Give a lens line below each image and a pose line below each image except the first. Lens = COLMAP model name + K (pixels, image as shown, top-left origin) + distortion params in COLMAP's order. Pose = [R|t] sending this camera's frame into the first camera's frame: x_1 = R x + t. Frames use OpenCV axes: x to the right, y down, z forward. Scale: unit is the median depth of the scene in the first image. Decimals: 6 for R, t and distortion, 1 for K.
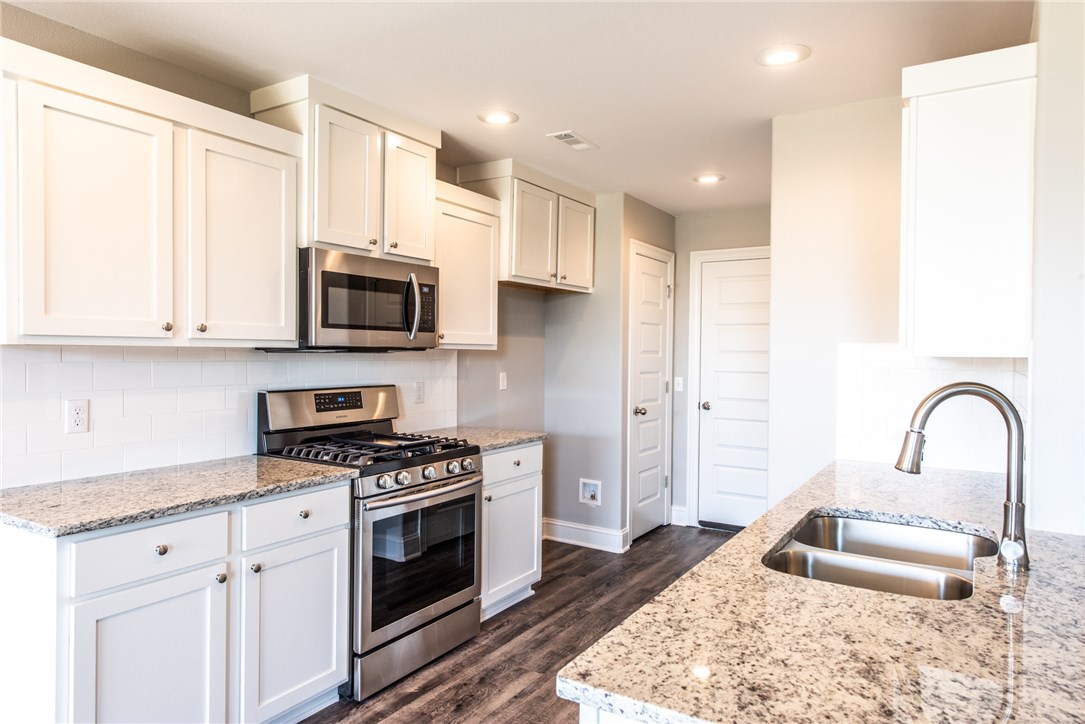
lens RADIAL K [[683.4, 0, 545.1], [0, 683.4, 361.1], [0, 0, 1]] dist [0.026838, -0.018025]
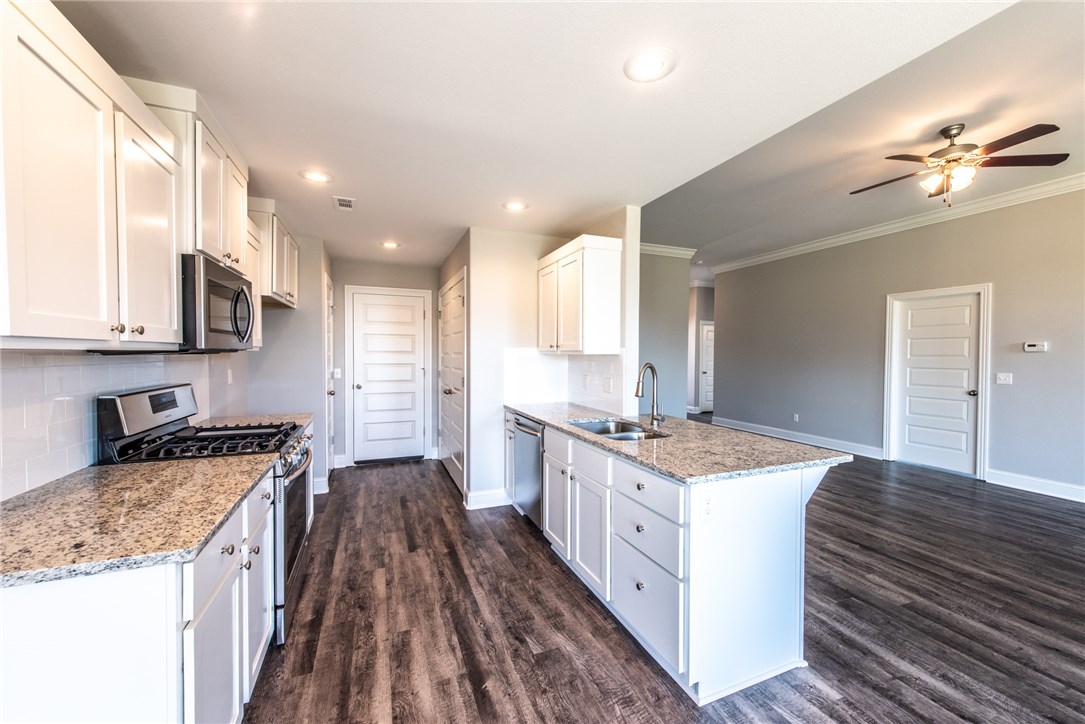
lens RADIAL K [[427.3, 0, 552.3], [0, 427.3, 359.1], [0, 0, 1]] dist [0.002559, -0.000023]
pose [[0.573506, -0.018776, 0.818986, -0.500552], [0.011695, 0.999823, 0.014732, -0.007904], [-0.819118, 0.001129, 0.573624, 0.149789]]
